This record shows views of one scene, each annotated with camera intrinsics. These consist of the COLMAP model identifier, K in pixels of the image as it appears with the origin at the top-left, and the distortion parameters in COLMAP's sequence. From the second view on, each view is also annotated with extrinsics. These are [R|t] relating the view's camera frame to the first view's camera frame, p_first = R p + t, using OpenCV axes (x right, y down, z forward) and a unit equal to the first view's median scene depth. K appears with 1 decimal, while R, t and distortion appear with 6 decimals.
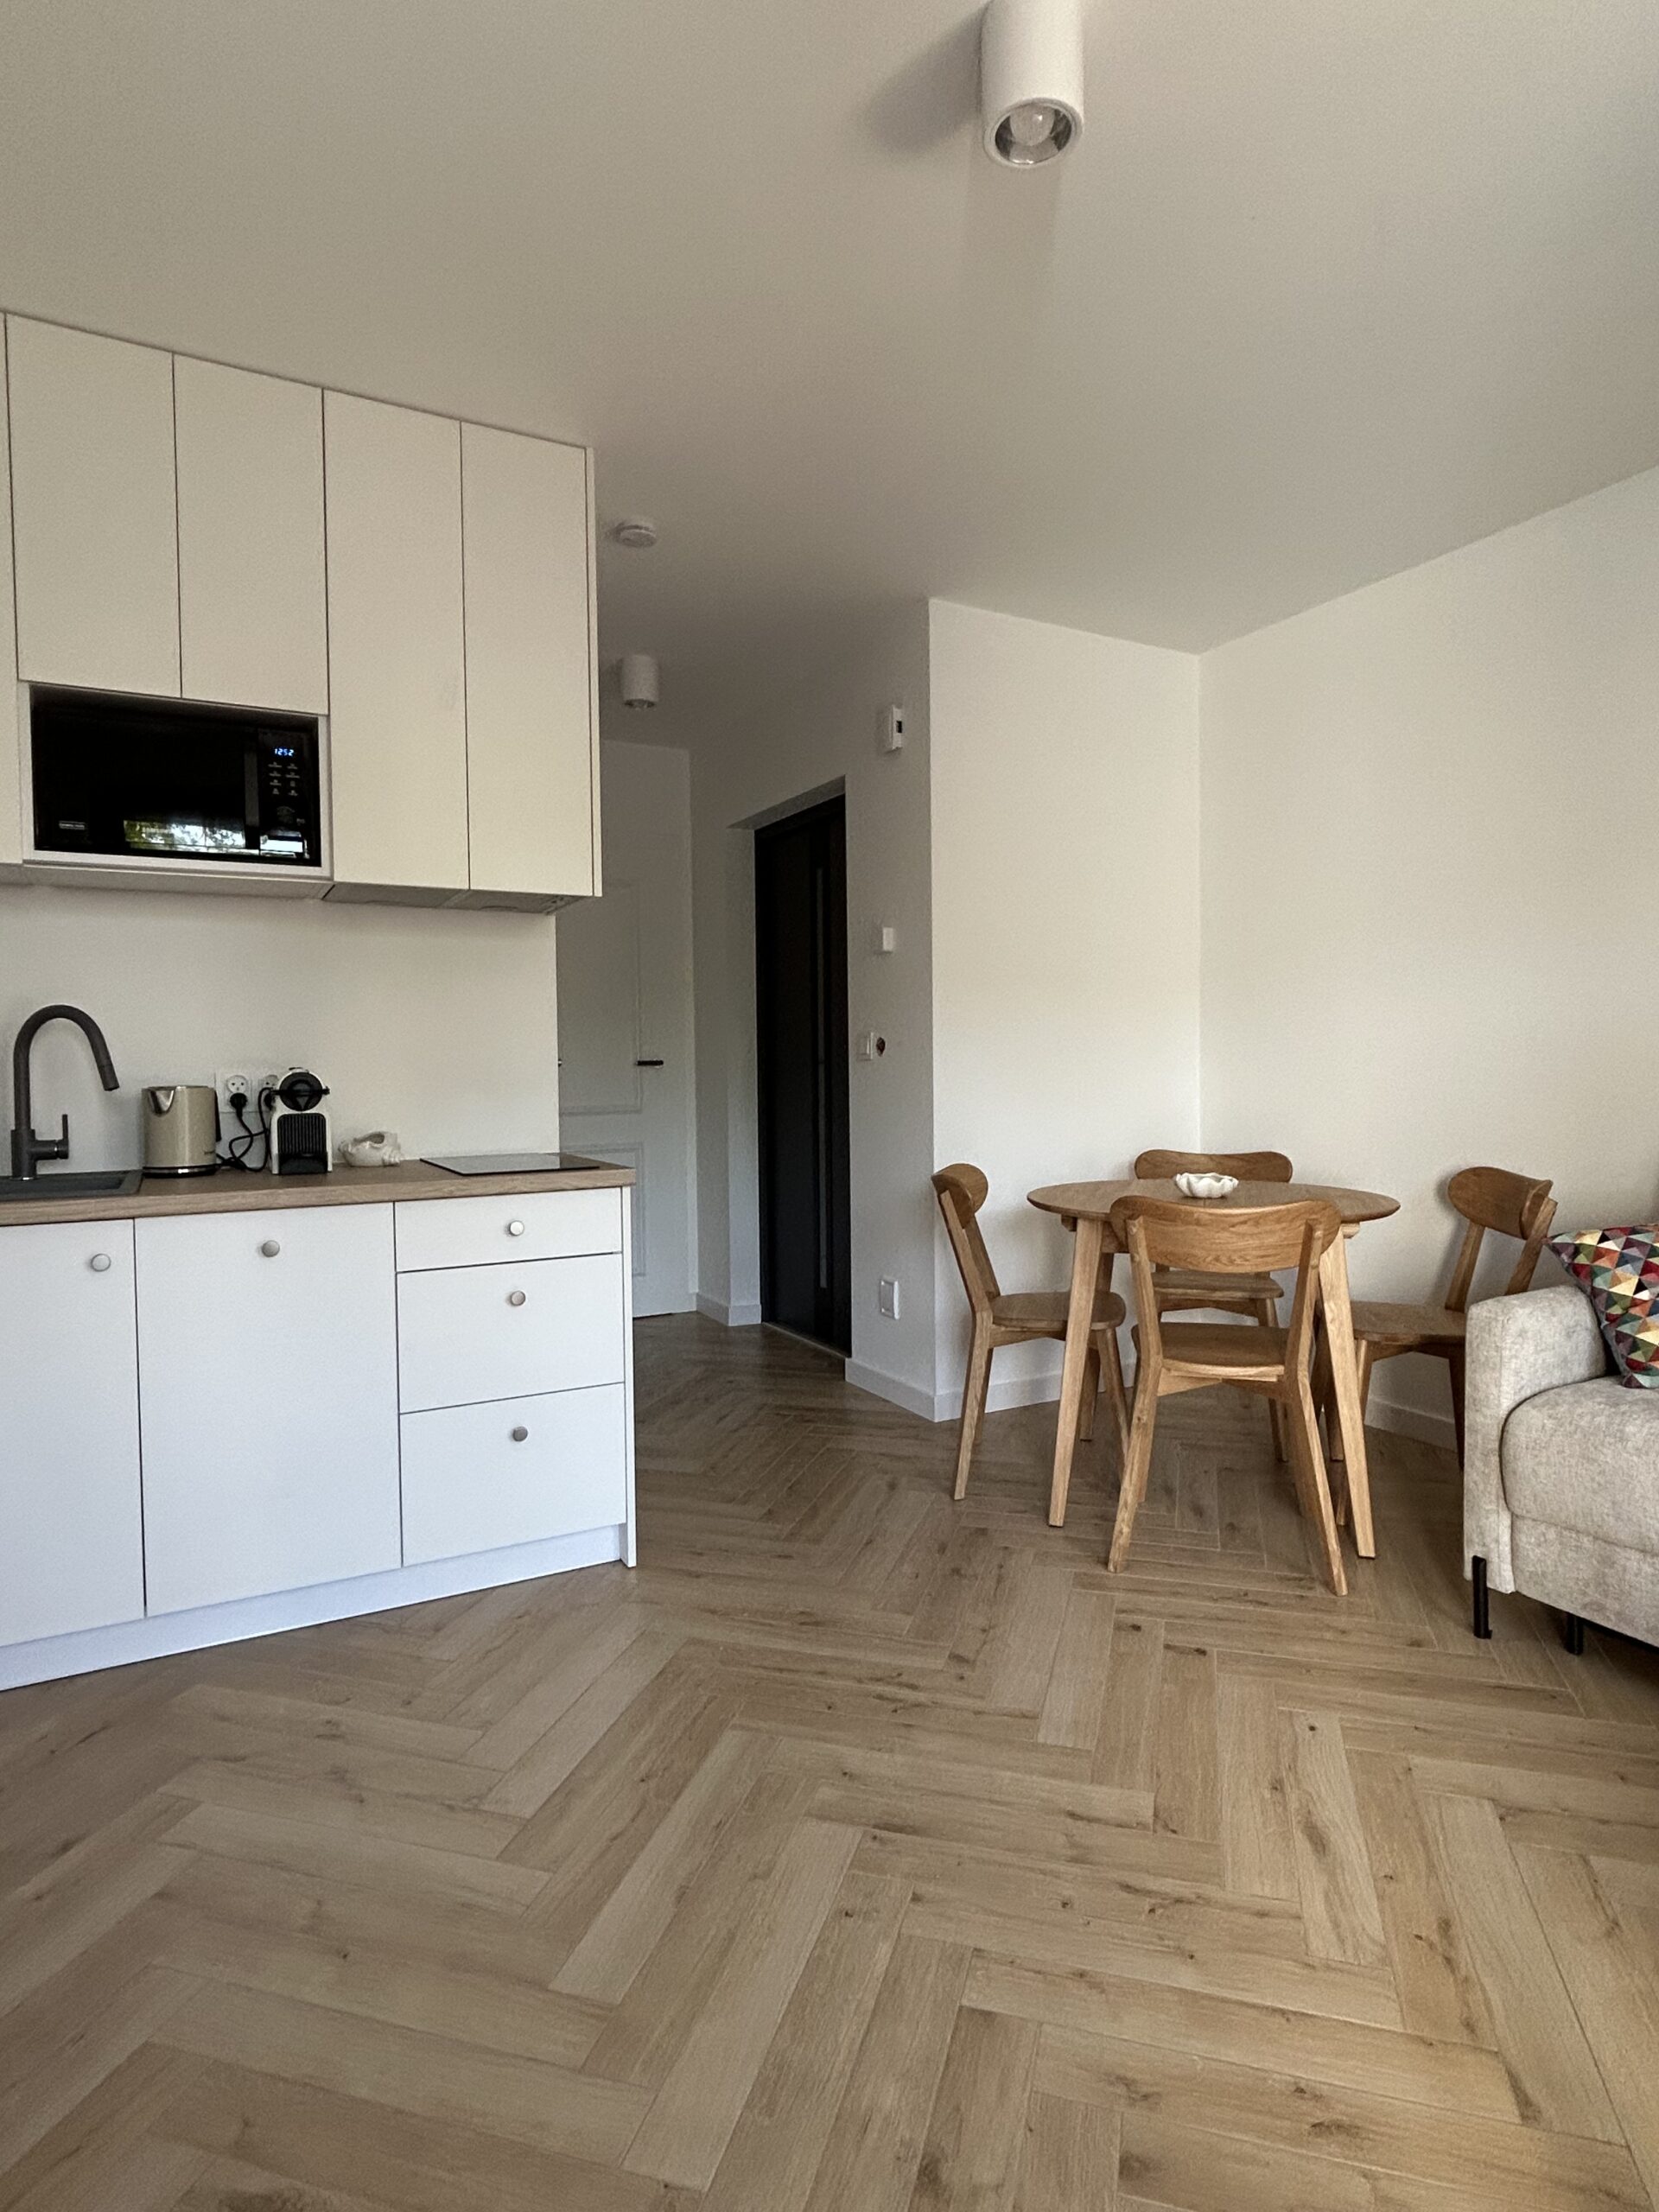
lens RADIAL K [[1233.8, 0, 835.6], [0, 1233.8, 1092.7], [0, 0, 1]] dist [0.000967, 0.001329]
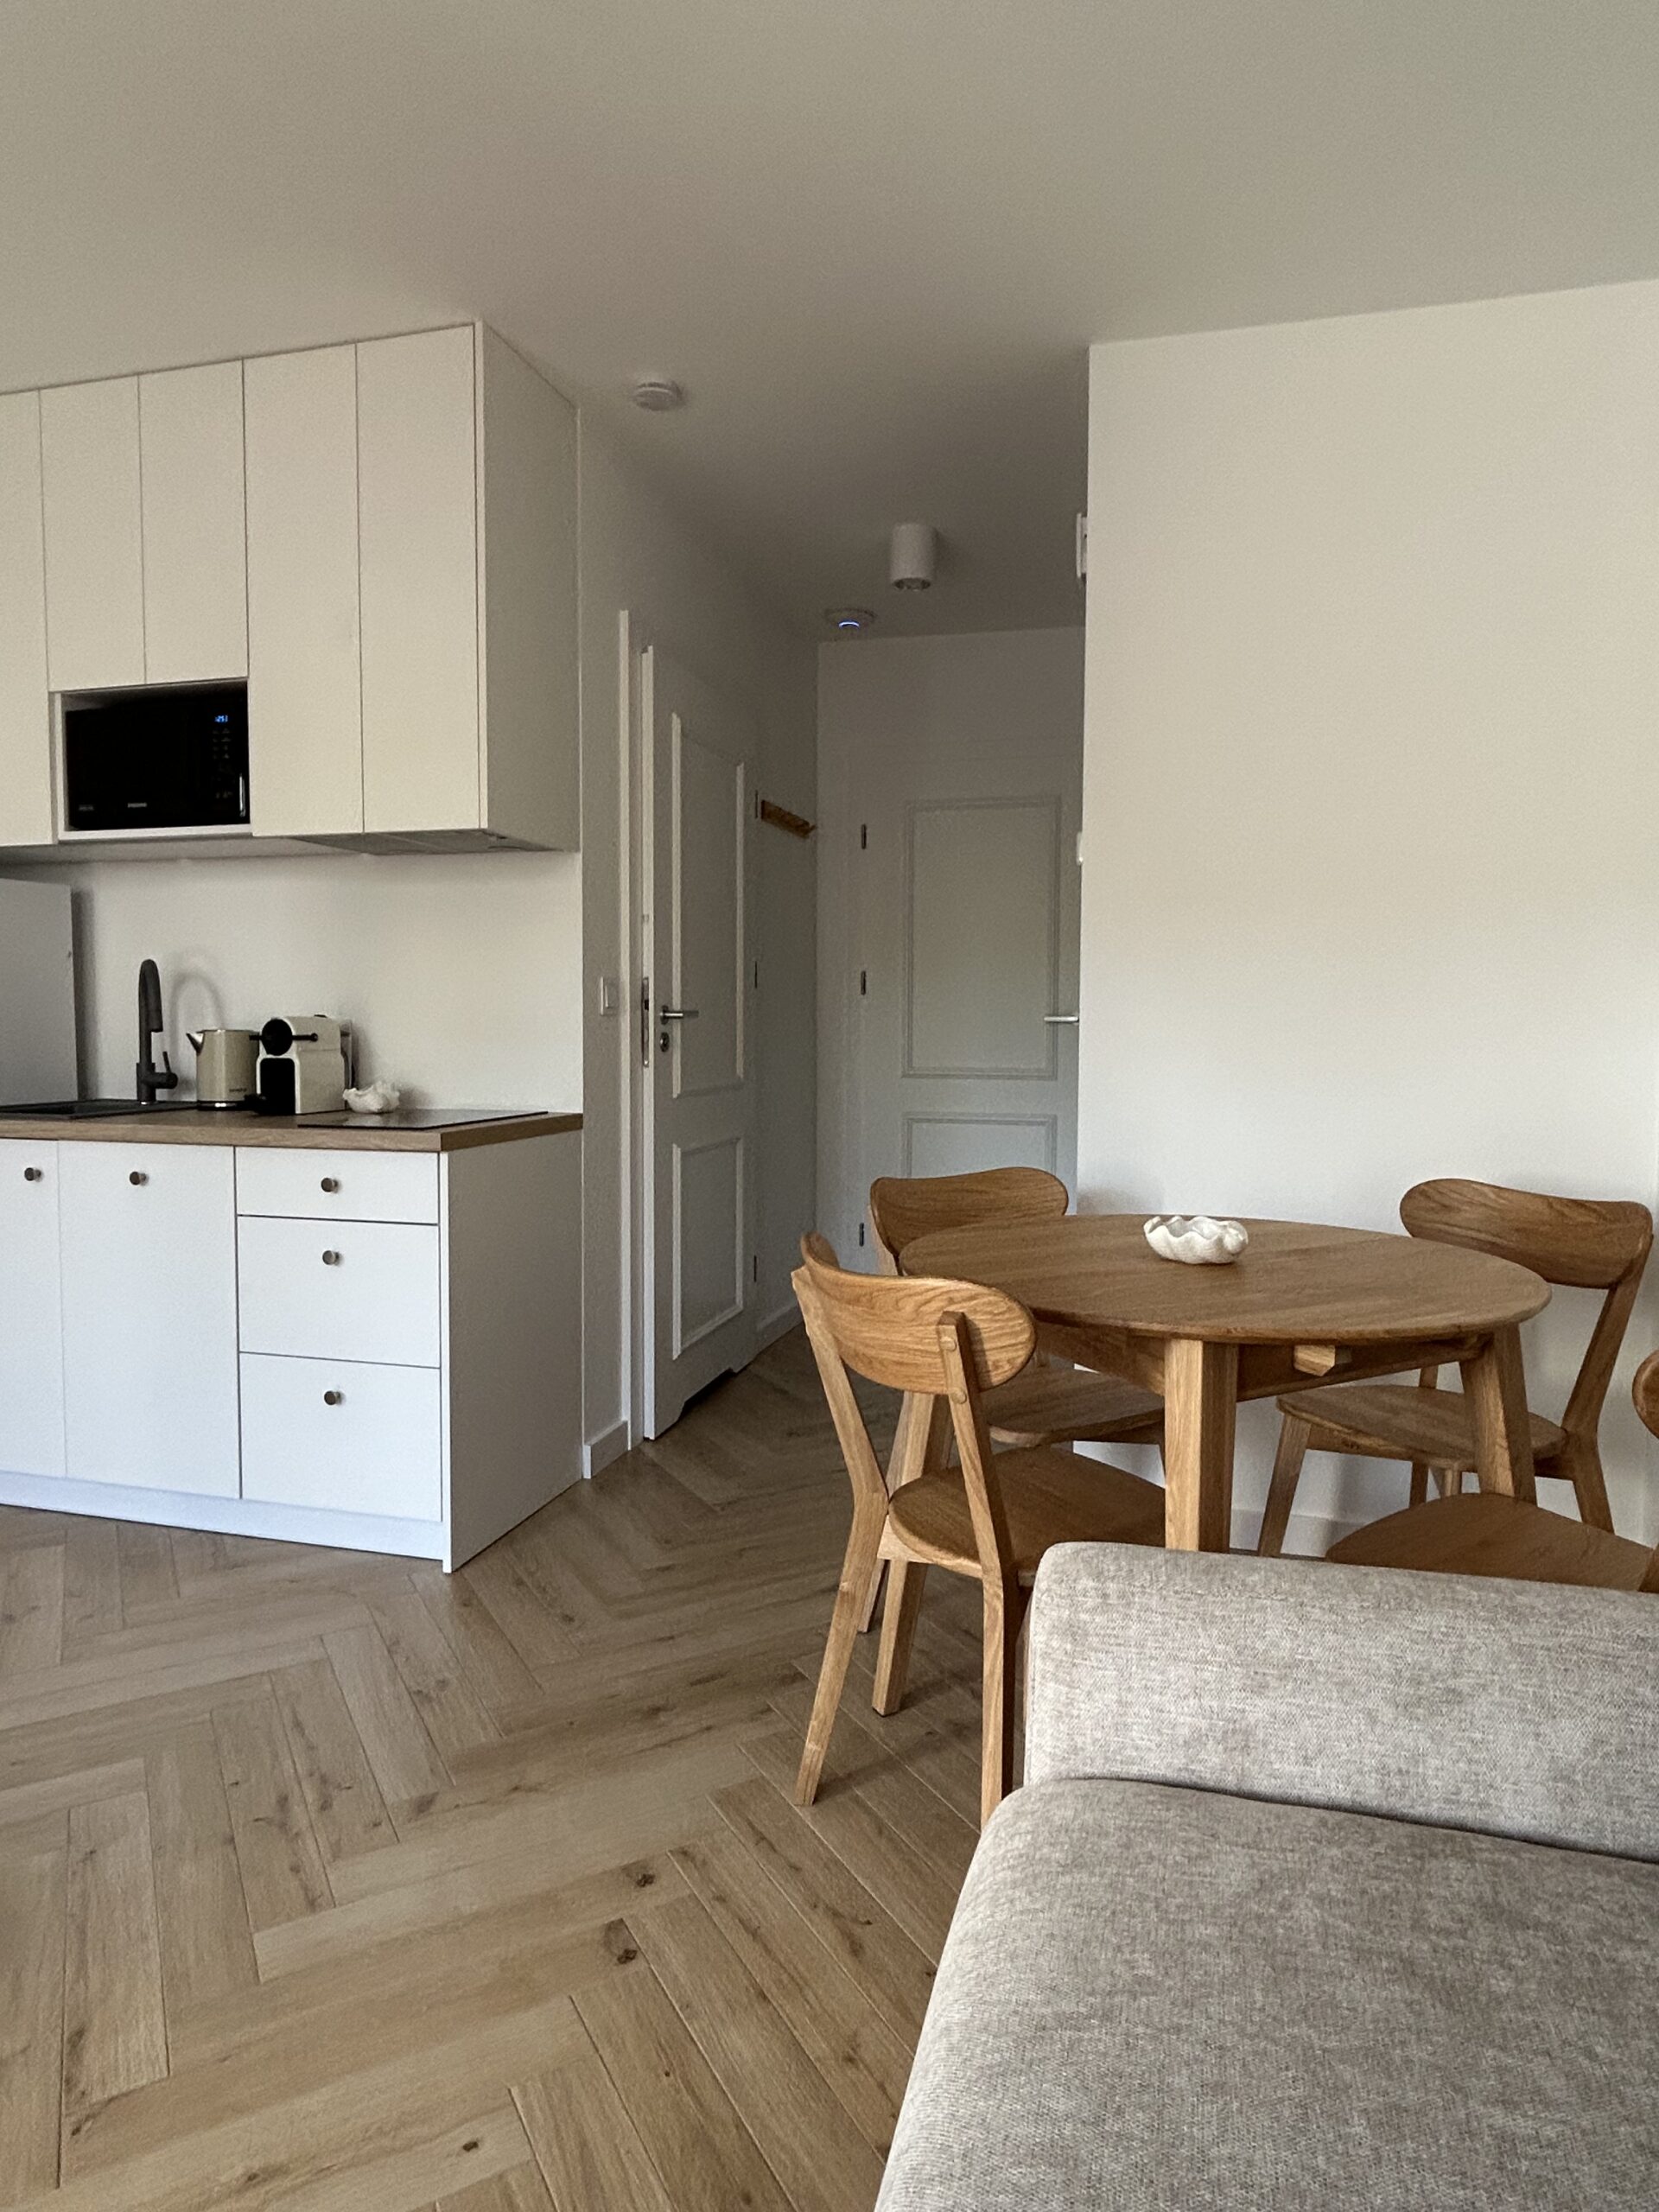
lens RADIAL K [[1336.2, 0, 843.0], [0, 1336.2, 1093.1], [0, 0, 1]] dist [-0.002720, 0.006128]
pose [[0.716885, 0.052857, -0.695185, 0.780502], [-0.031380, 0.998558, 0.043563, -0.020322], [0.696485, -0.009415, 0.717510, 0.557006]]
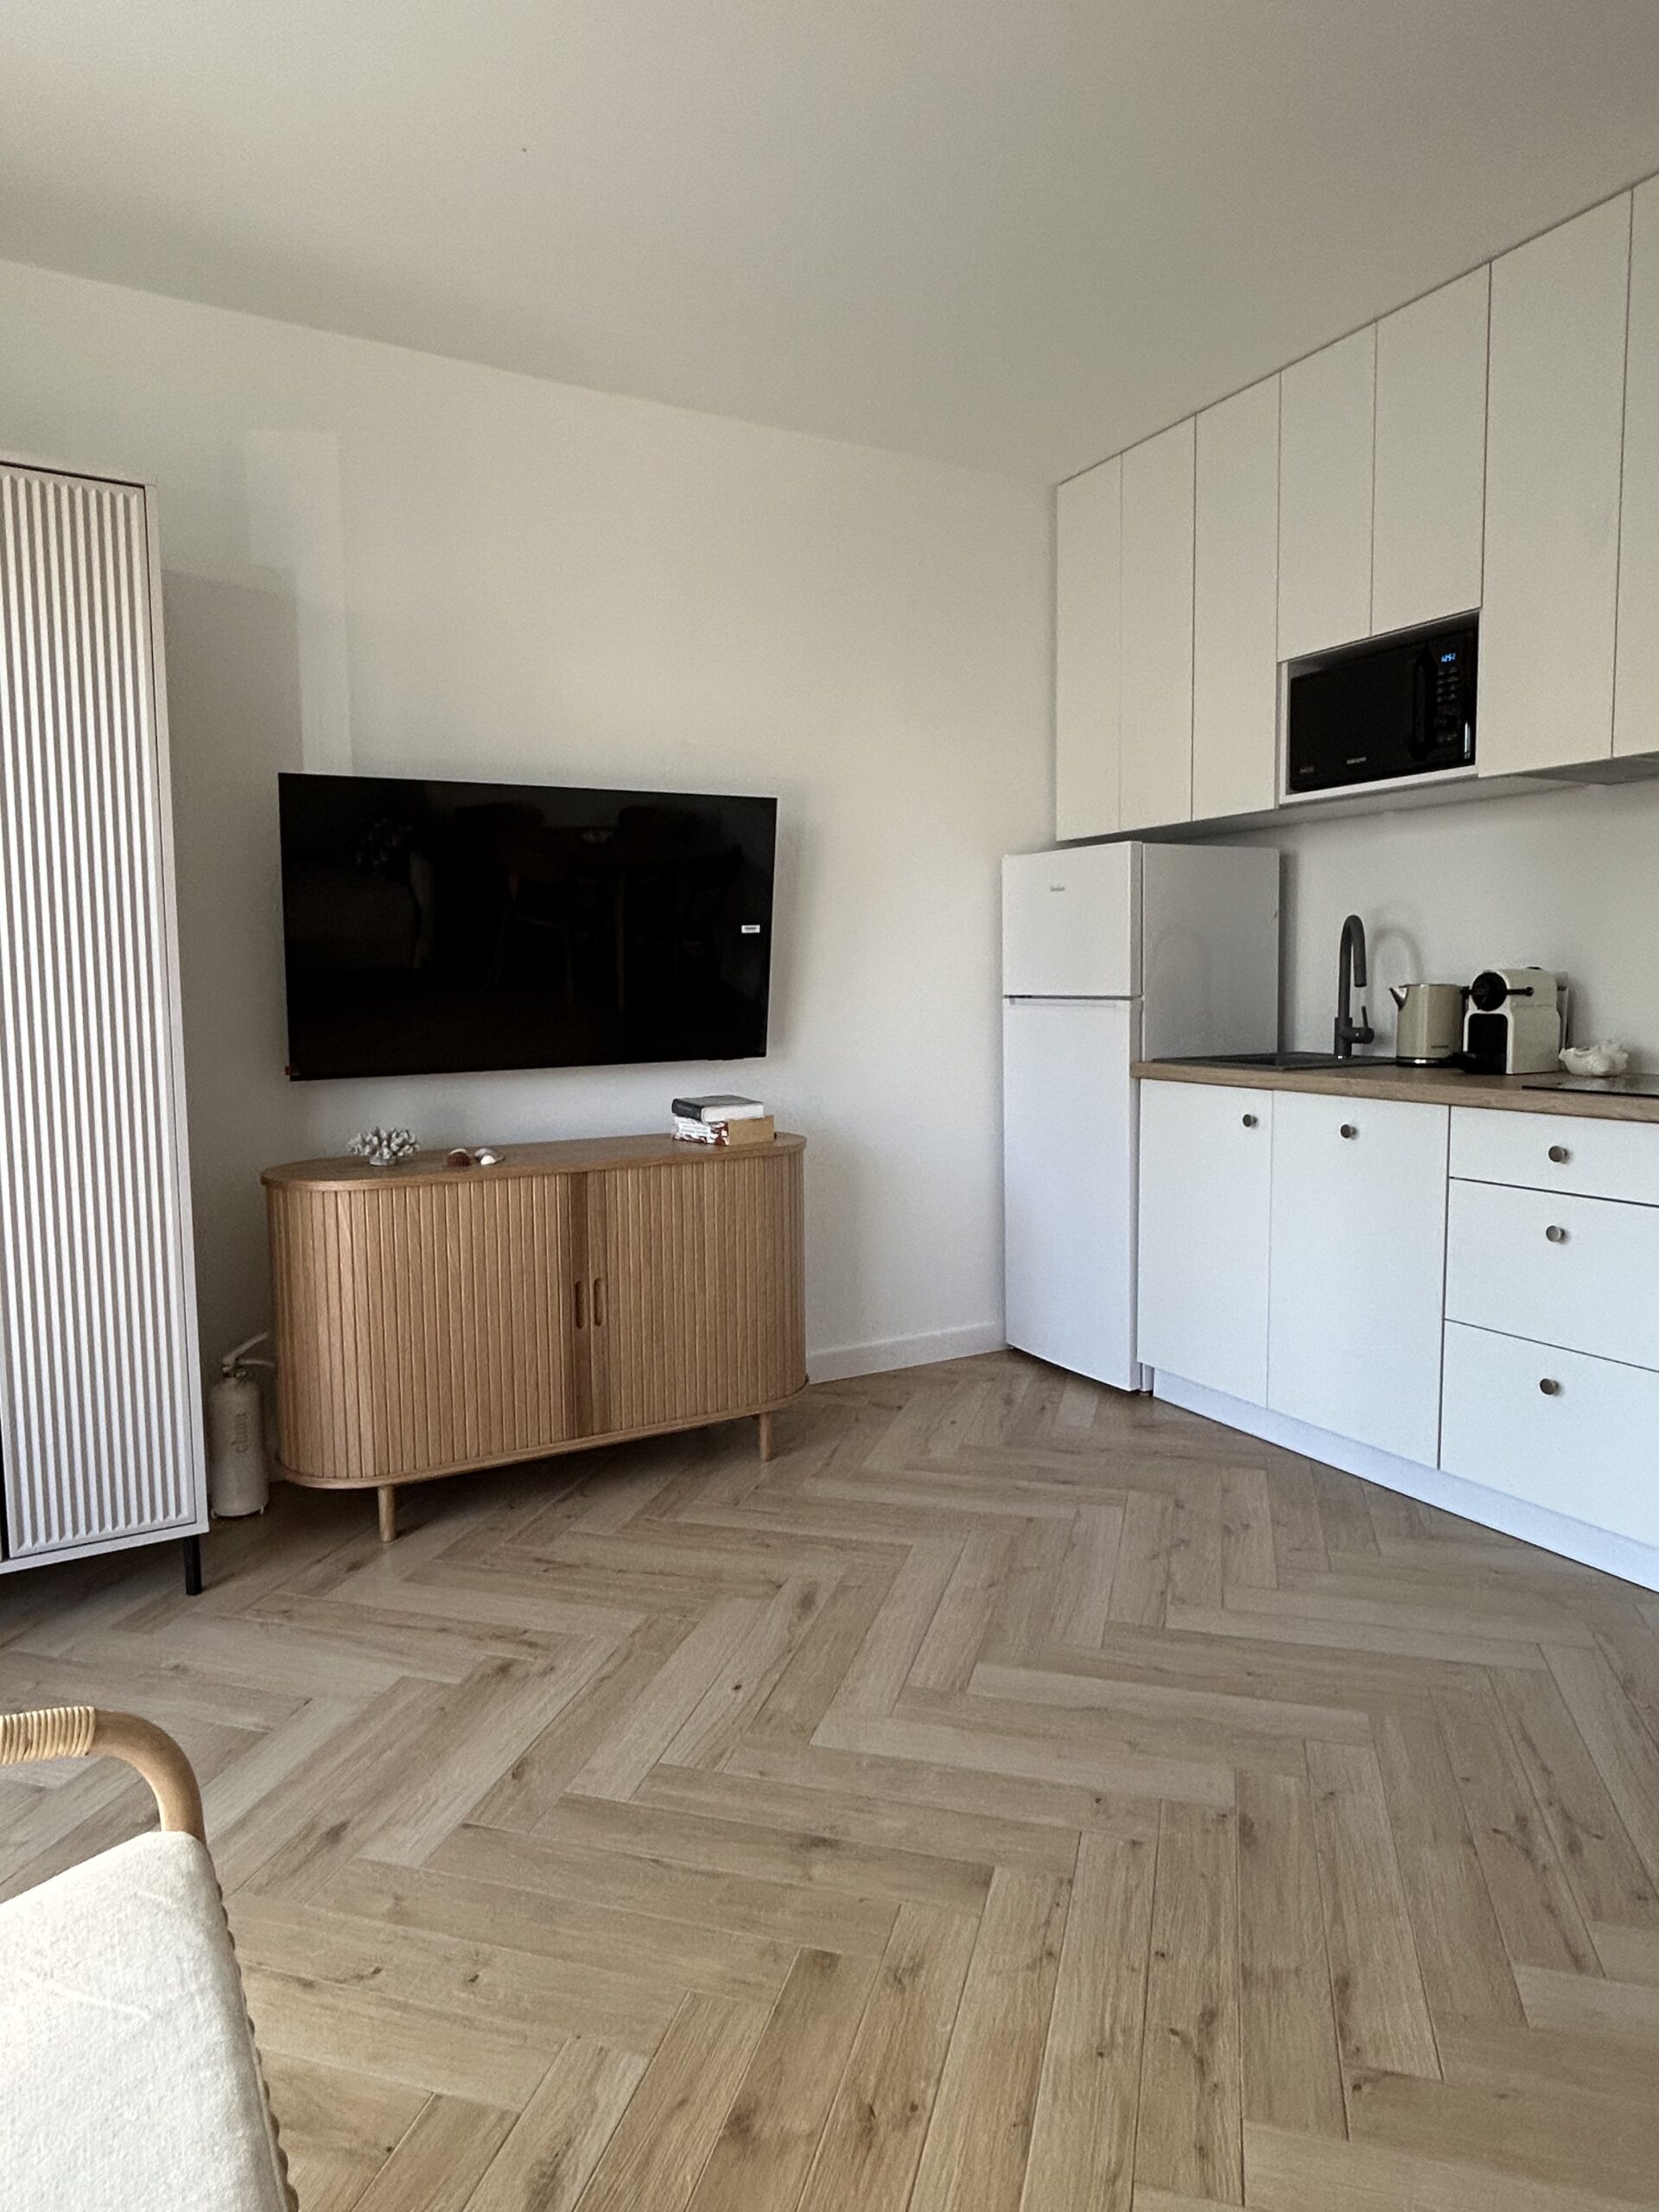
lens RADIAL K [[1336.2, 0, 843.0], [0, 1336.2, 1093.1], [0, 0, 1]] dist [-0.002720, 0.006128]
pose [[0.010680, 0.096918, -0.995235, 0.699836], [-0.017225, 0.995162, 0.096726, -0.016336], [0.999795, 0.016110, 0.012298, 0.505134]]
